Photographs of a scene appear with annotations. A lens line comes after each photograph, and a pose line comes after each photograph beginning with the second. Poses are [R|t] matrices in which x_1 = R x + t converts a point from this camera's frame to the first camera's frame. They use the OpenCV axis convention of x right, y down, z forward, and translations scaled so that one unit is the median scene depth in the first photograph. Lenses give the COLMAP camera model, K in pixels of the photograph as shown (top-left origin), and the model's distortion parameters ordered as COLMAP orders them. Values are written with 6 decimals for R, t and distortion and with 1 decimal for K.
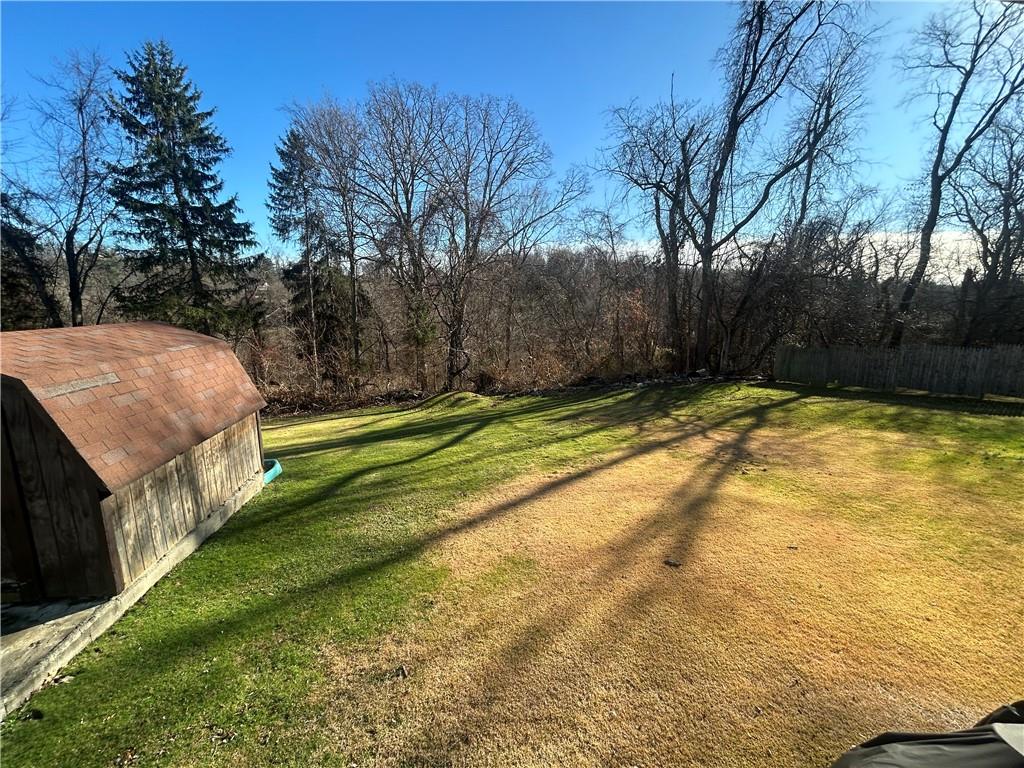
lens RADIAL K [[415.5, 0, 515.8], [0, 415.5, 383.1], [0, 0, 1]] dist [-0.002764, 0.000022]
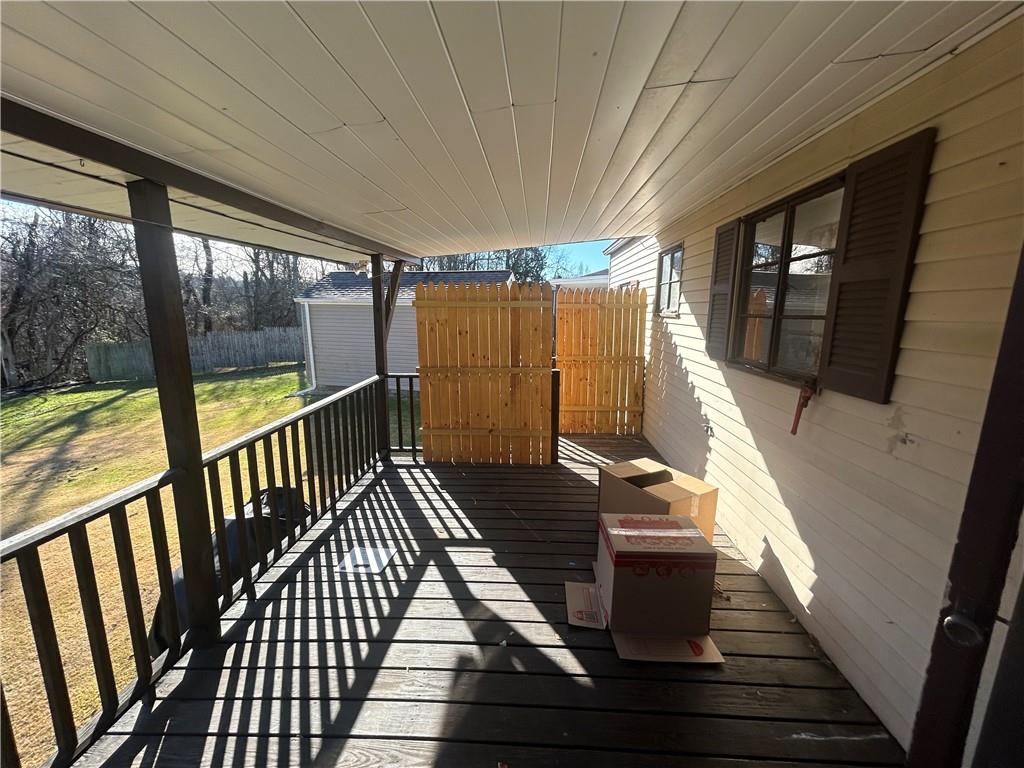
lens RADIAL K [[415.5, 0, 515.8], [0, 415.5, 383.1], [0, 0, 1]] dist [-0.002764, 0.000022]
pose [[0.219667, -0.191466, 0.956602, -0.059483], [0.171514, 0.972859, 0.155334, 0.018375], [-0.960380, 0.129949, 0.246544, -0.158865]]
